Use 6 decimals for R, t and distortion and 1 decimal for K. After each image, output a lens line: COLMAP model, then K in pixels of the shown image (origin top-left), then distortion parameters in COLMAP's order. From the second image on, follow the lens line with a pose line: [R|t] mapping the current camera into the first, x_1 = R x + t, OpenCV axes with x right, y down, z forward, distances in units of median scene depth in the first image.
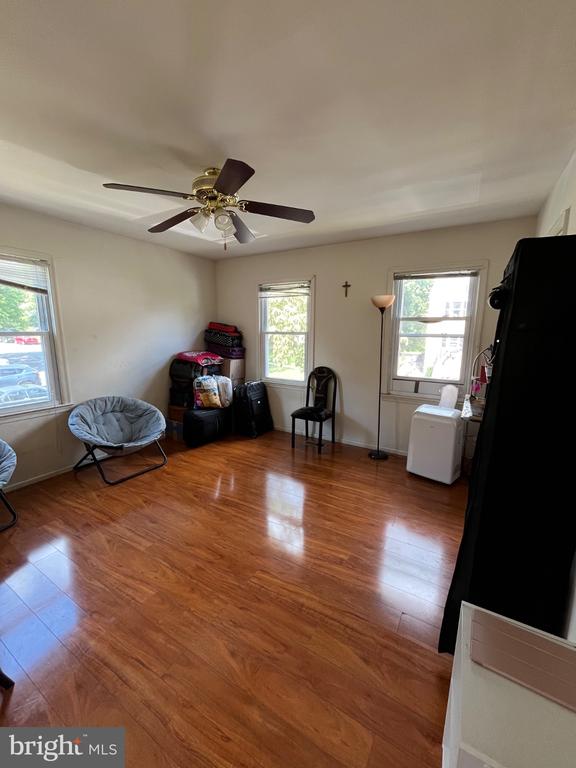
lens RADIAL K [[310.7, 0, 288.8], [0, 310.7, 382.9], [0, 0, 1]] dist [-0.010156, 0.000446]
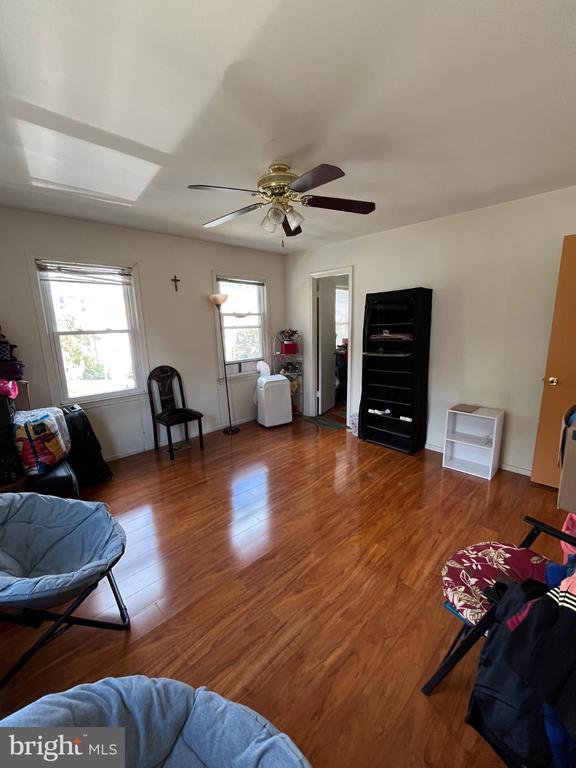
lens RADIAL K [[310.7, 0, 287.9], [0, 310.7, 385.5], [0, 0, 1]] dist [-0.010156, 0.000446]
pose [[0.267111, -0.208309, 0.940882, -0.755328], [0.187413, 0.968944, 0.161316, -0.085586], [-0.945266, 0.133245, 0.297856, 0.438372]]
